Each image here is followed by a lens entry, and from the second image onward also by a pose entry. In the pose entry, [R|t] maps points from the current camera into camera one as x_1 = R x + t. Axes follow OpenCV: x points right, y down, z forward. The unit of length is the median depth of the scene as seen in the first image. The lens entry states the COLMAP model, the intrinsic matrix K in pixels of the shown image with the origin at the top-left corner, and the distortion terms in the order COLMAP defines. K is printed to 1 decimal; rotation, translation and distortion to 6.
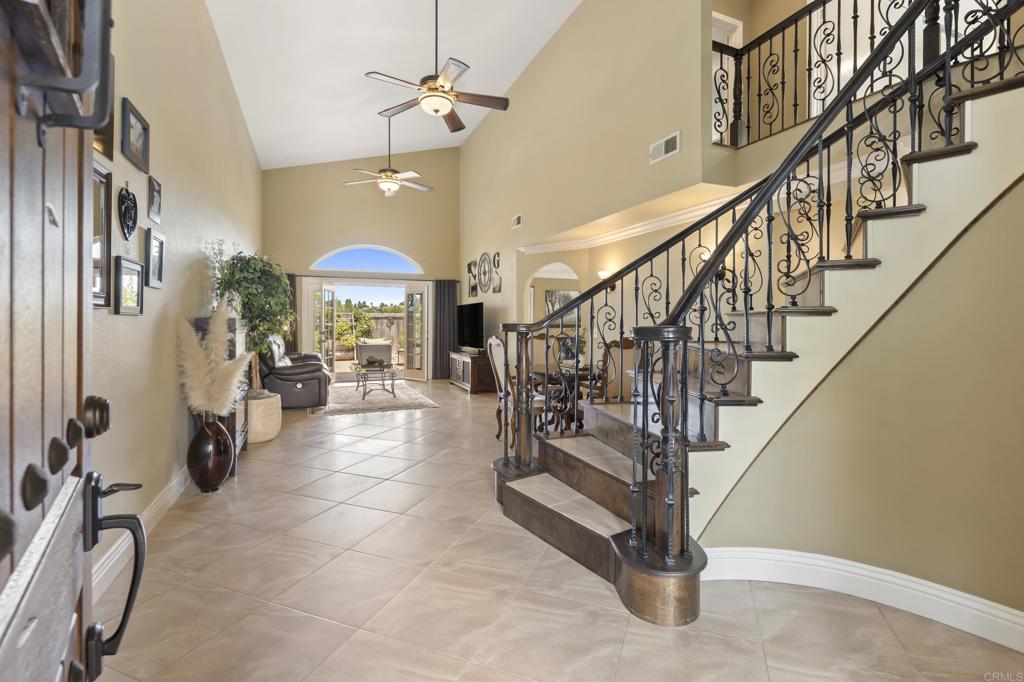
lens RADIAL K [[463.8, 0, 516.0], [0, 463.8, 321.0], [0, 0, 1]] dist [0.001318, 0.000474]
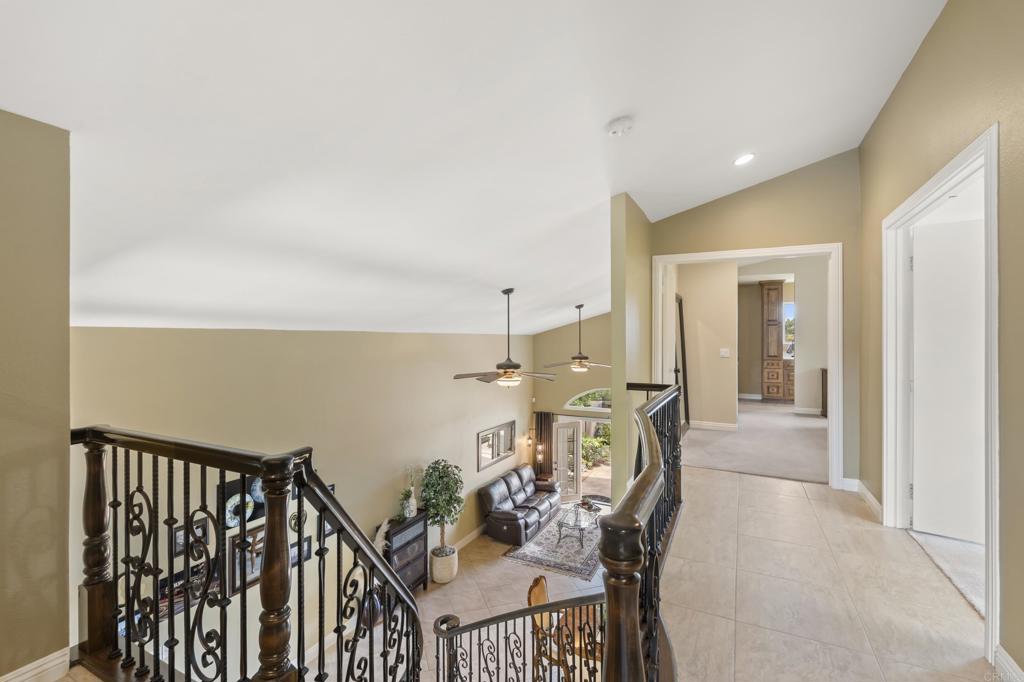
lens RADIAL K [[457.7, 0, 512.3], [0, 457.7, 350.3], [0, 0, 1]] dist [-0.002194, -0.000078]
pose [[0.638959, 0.020809, -0.768960, 0.508968], [-0.000246, 0.999640, 0.026847, -0.368394], [0.769241, -0.016965, 0.638733, 0.123098]]
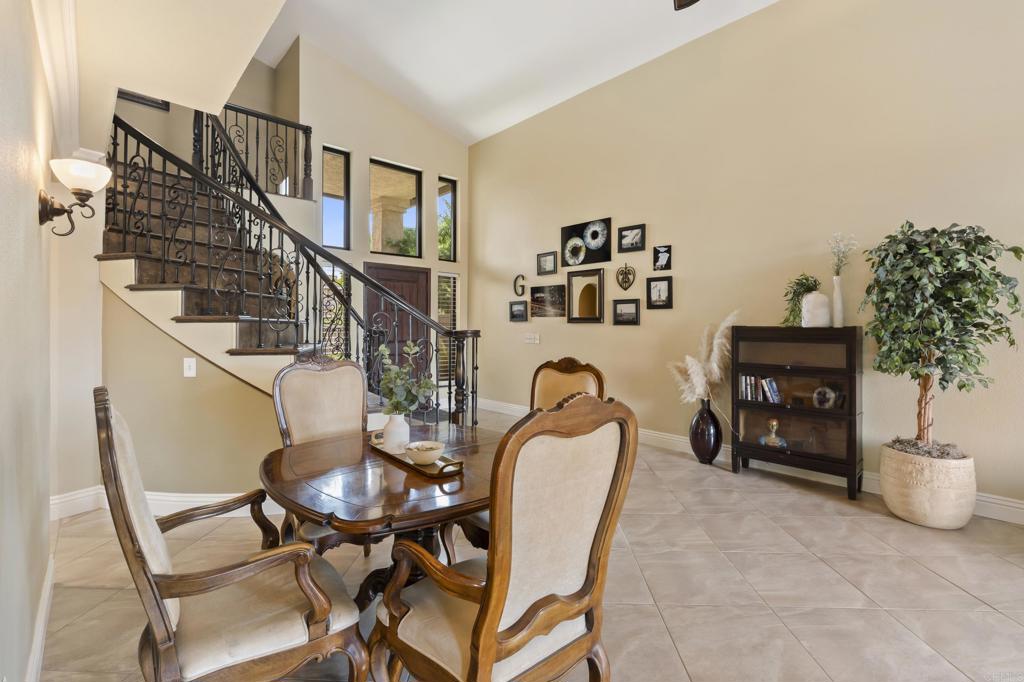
lens RADIAL K [[450.4, 0, 511.7], [0, 450.4, 324.4], [0, 0, 1]] dist [-0.009210, -0.000153]
pose [[-0.942493, -0.005599, -0.334178, 0.111515], [-0.004755, 0.999983, -0.003345, -0.001764], [0.334192, -0.001564, -0.942504, 0.897988]]
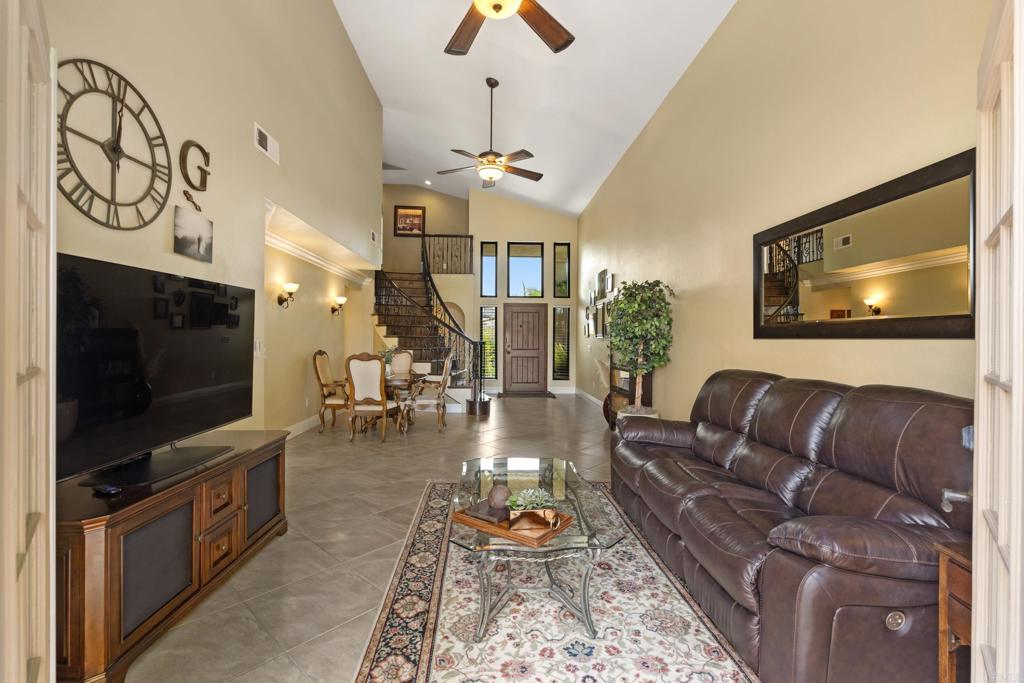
lens RADIAL K [[447.2, 0, 511.5], [0, 447.2, 341.3], [0, 0, 1]] dist [-0.003473, 0.000089]
pose [[-0.935810, -0.010816, 0.352339, -0.421452], [-0.009767, 0.999941, 0.004757, -0.002480], [-0.352370, 0.001010, -0.935860, 1.350171]]
